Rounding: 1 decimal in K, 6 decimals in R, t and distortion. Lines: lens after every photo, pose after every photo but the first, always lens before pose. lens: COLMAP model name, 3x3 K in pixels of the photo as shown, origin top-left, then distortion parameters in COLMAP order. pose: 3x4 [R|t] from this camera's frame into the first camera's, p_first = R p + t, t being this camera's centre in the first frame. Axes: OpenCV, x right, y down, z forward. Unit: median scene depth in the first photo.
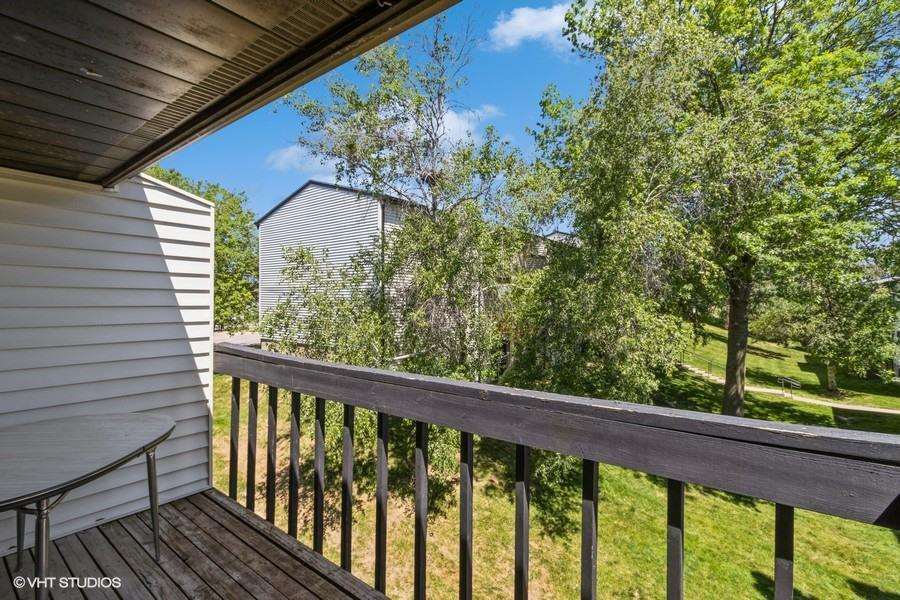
lens RADIAL K [[422.9, 0, 447.7], [0, 422.9, 298.2], [0, 0, 1]] dist [0.001985, 0.000435]
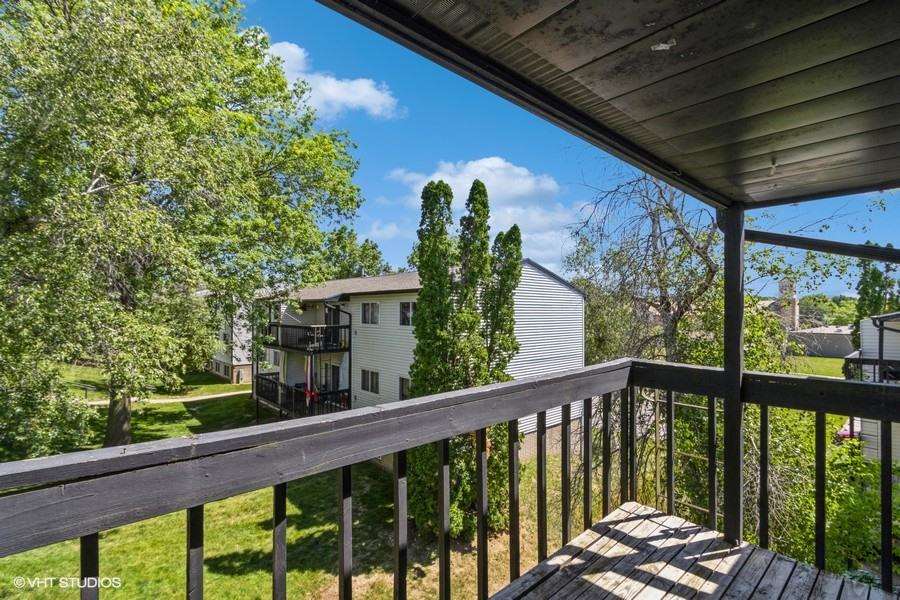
lens RADIAL K [[422.9, 0, 447.7], [0, 422.9, 298.2], [0, 0, 1]] dist [0.001985, 0.000435]
pose [[0.162695, 0.024047, 0.986383, -0.166484], [-0.004230, 0.999711, -0.023674, -0.002649], [-0.986667, -0.000321, 0.162750, 0.138355]]
